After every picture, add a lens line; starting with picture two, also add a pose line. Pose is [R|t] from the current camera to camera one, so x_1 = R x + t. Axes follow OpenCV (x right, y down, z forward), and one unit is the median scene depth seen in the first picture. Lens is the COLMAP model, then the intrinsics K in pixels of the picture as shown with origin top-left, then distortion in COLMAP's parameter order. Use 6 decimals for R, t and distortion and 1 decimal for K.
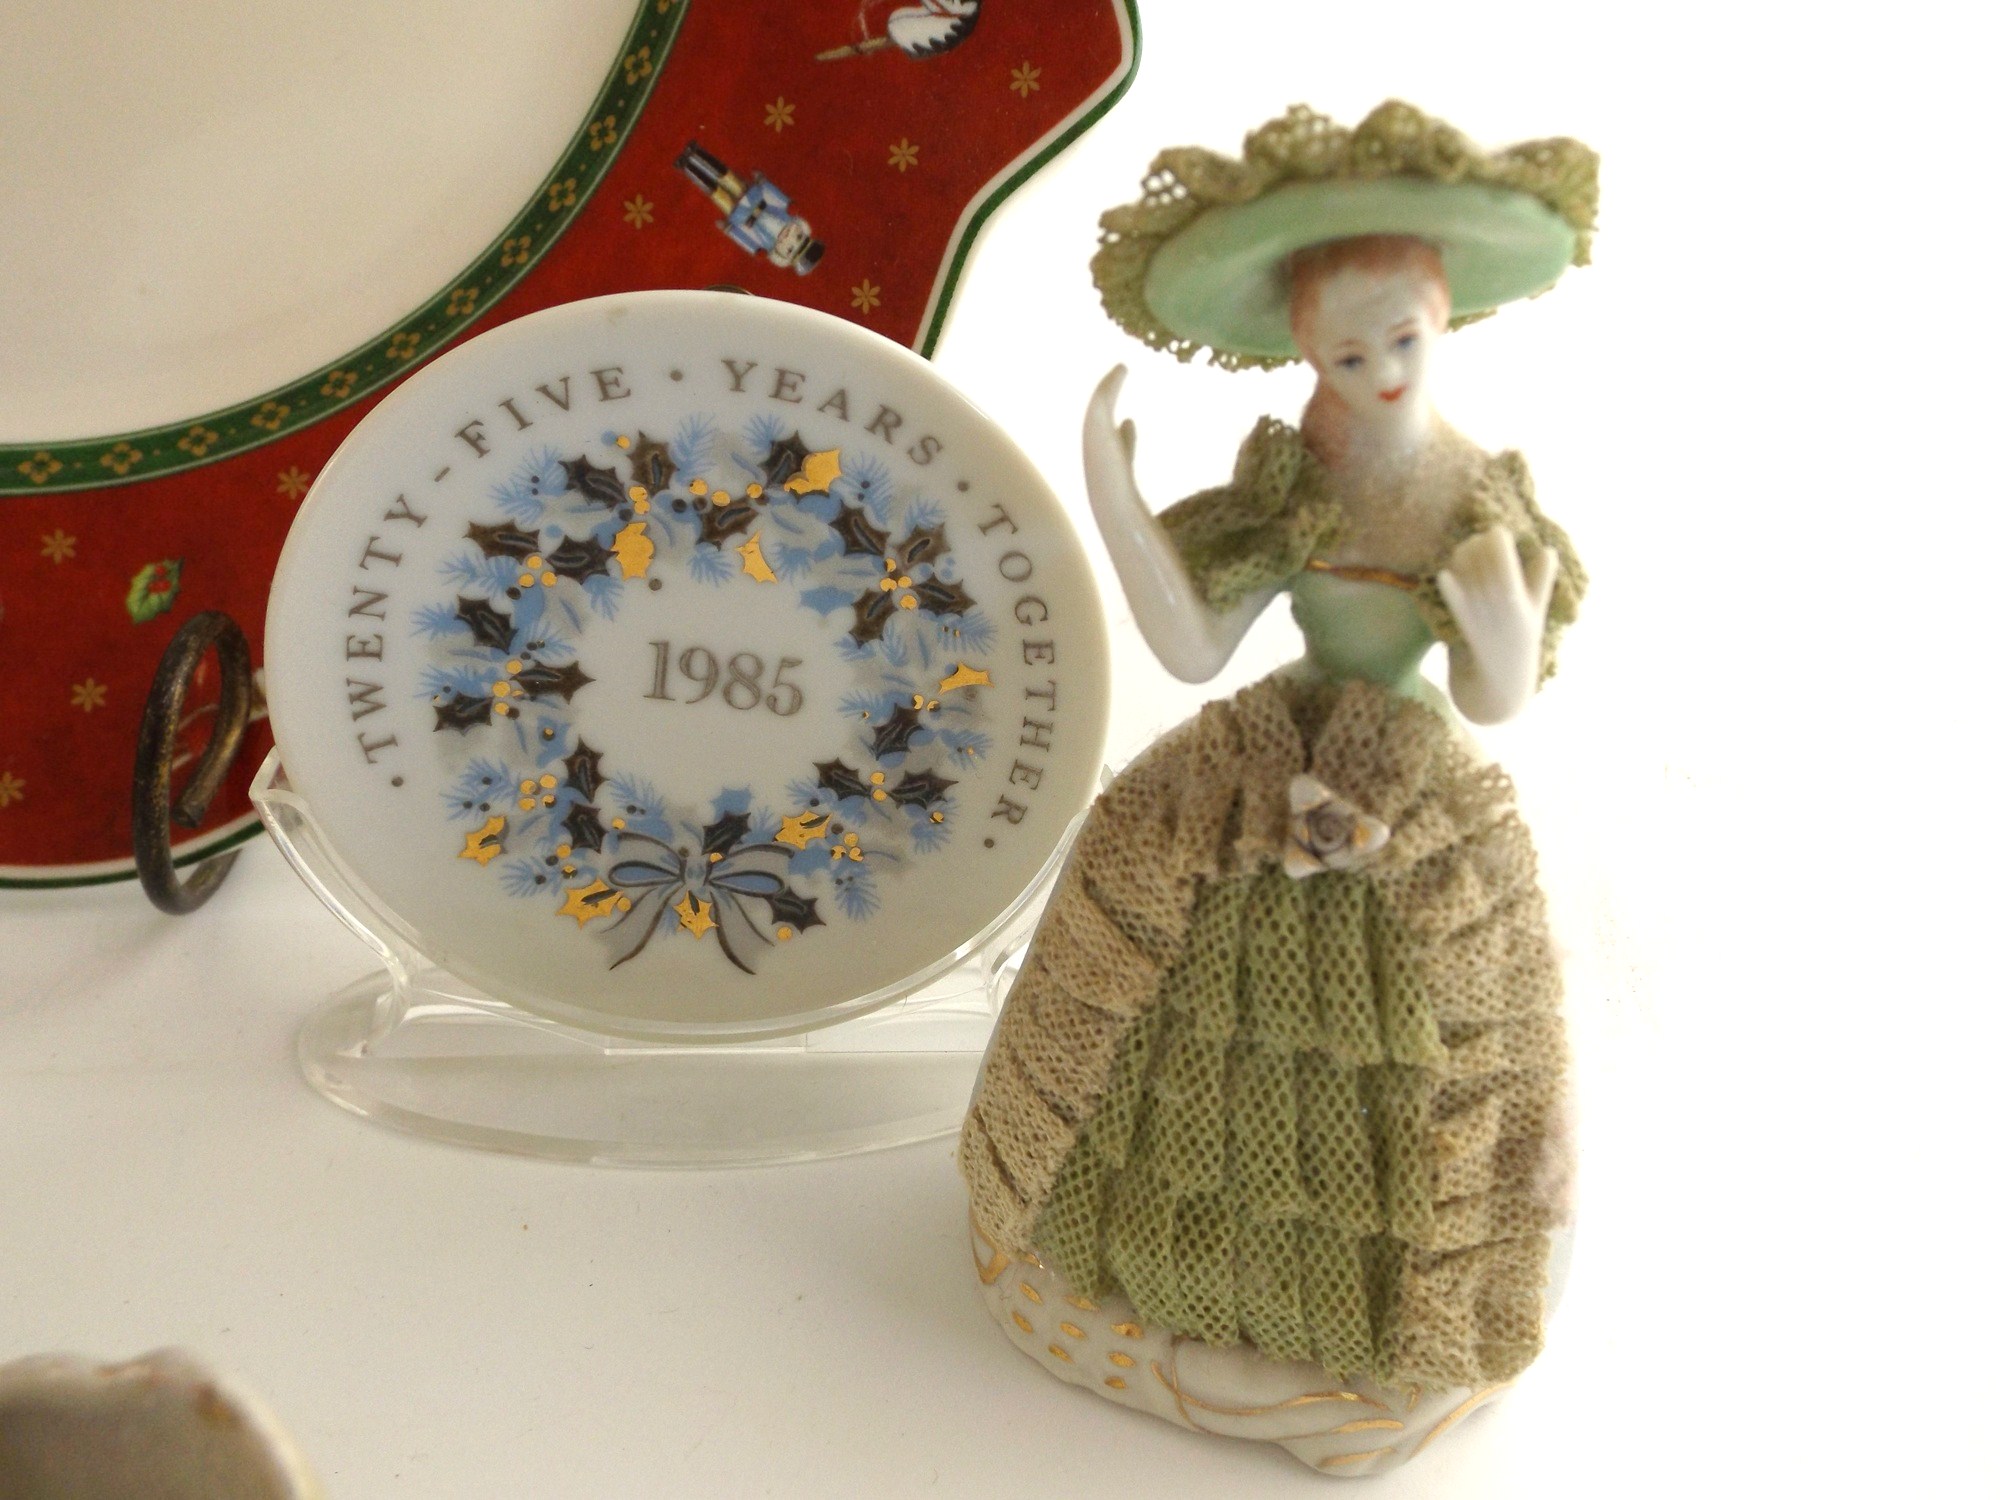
lens RADIAL K [[1382.2, 0, 1190.8], [0, 1382.2, 647.5], [0, 0, 1]] dist [-0.001398, -0.041603]
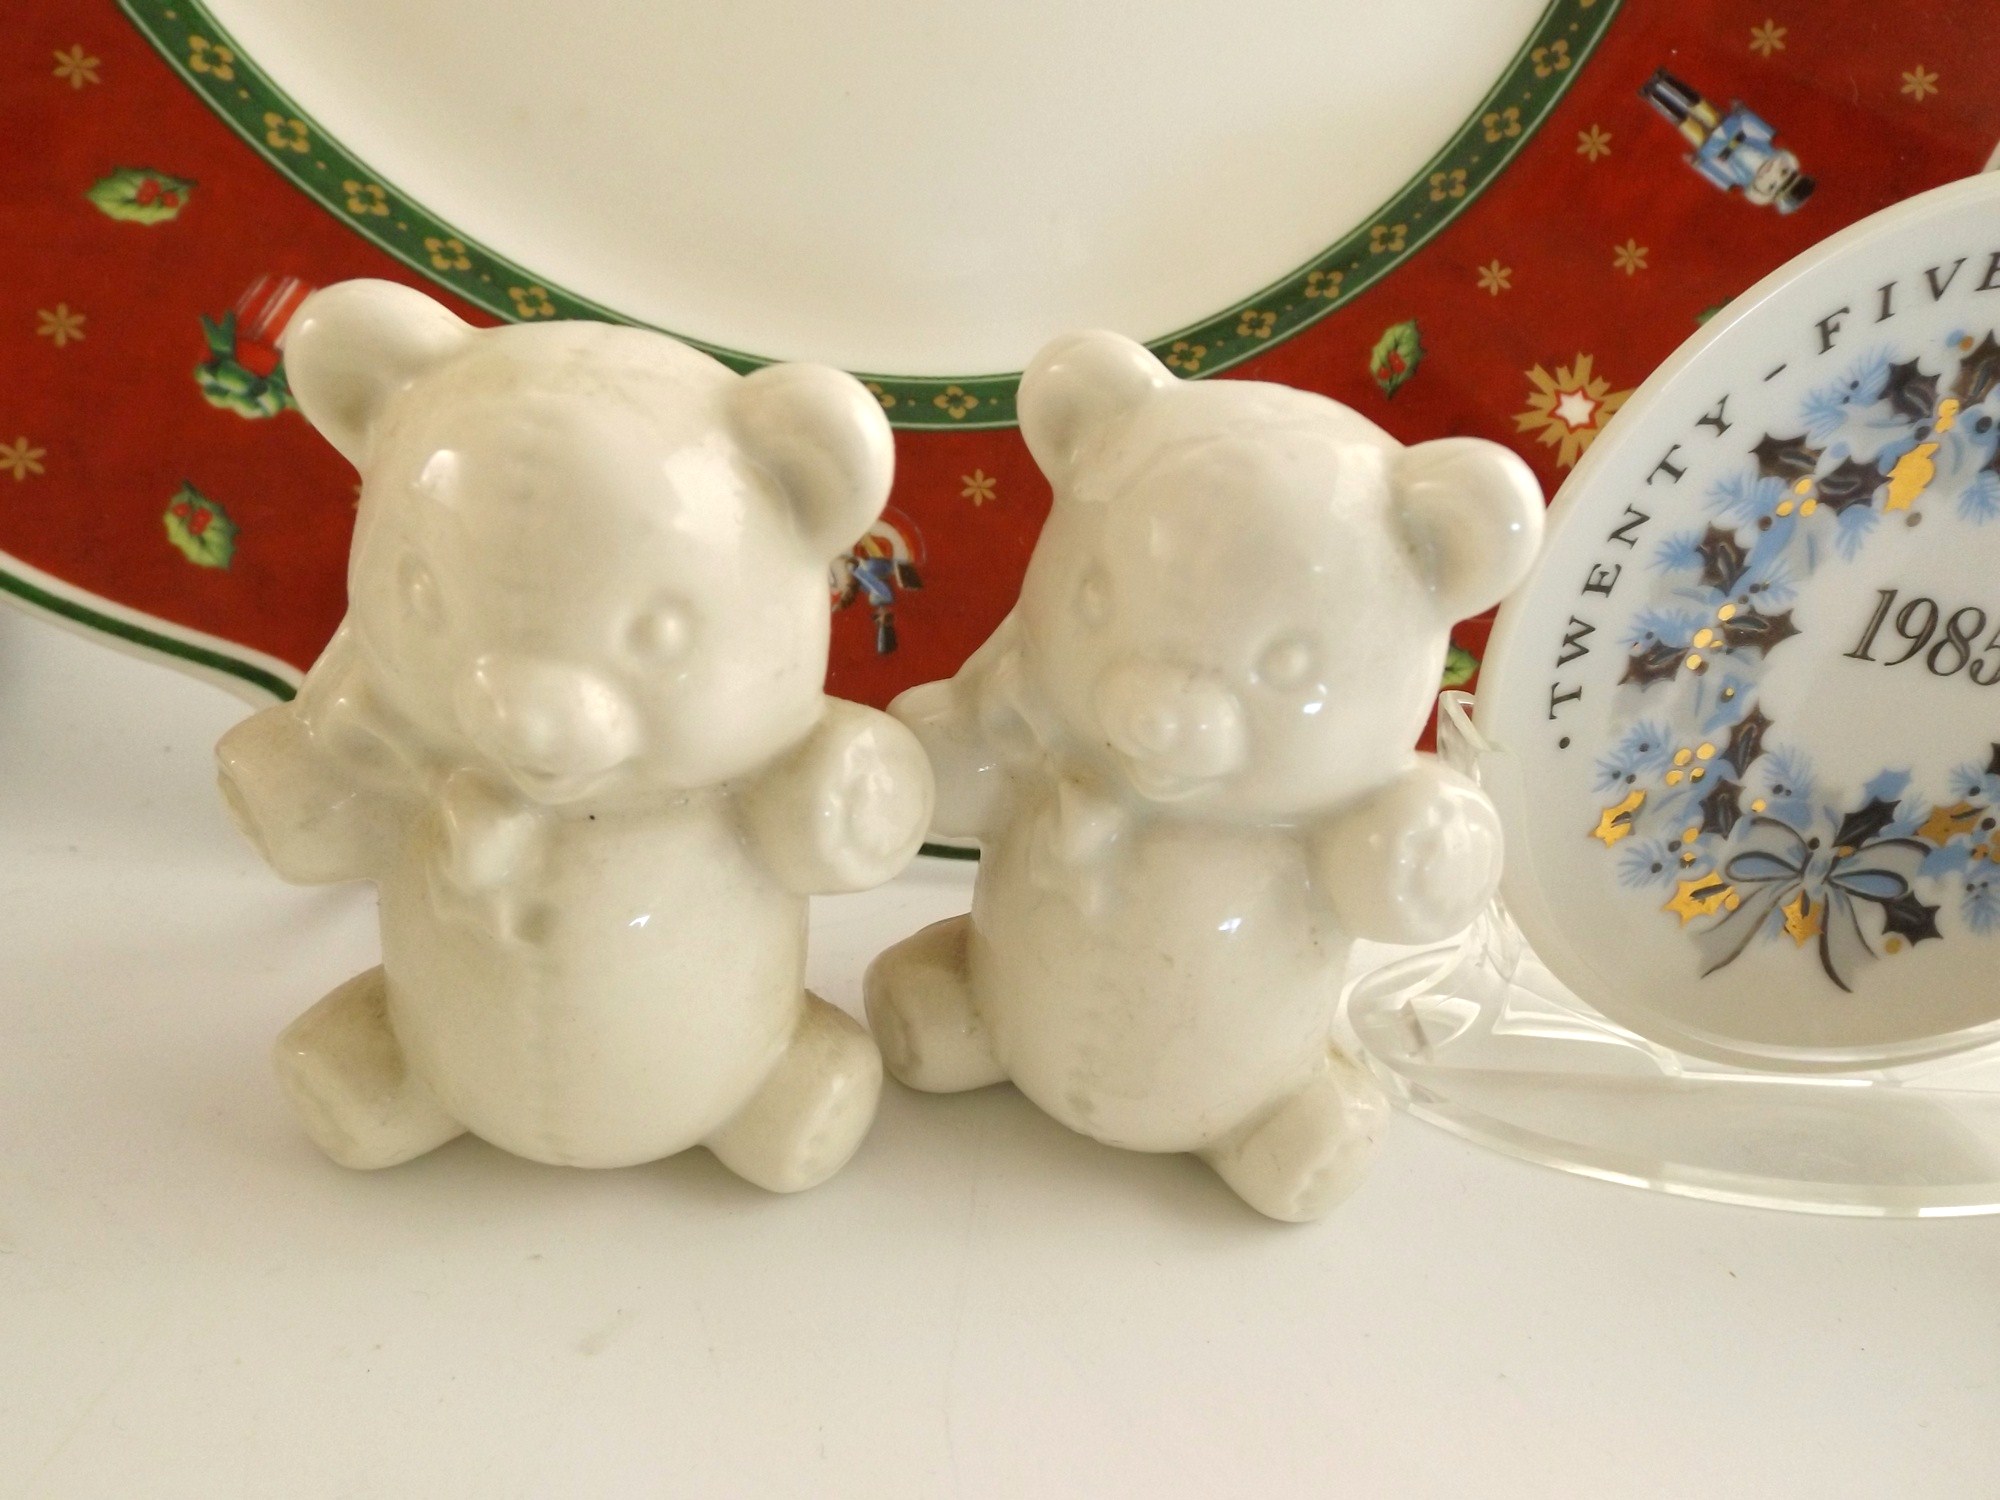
lens RADIAL K [[1429.4, 0, 1129.5], [0, 1429.4, 704.9], [0, 0, 1]] dist [-0.097538, 0.051654]
pose [[0.990975, 0.036698, -0.128926, -0.691537], [-0.038985, 0.999123, -0.015254, 0.092725], [0.128253, 0.020142, 0.991537, 0.075654]]
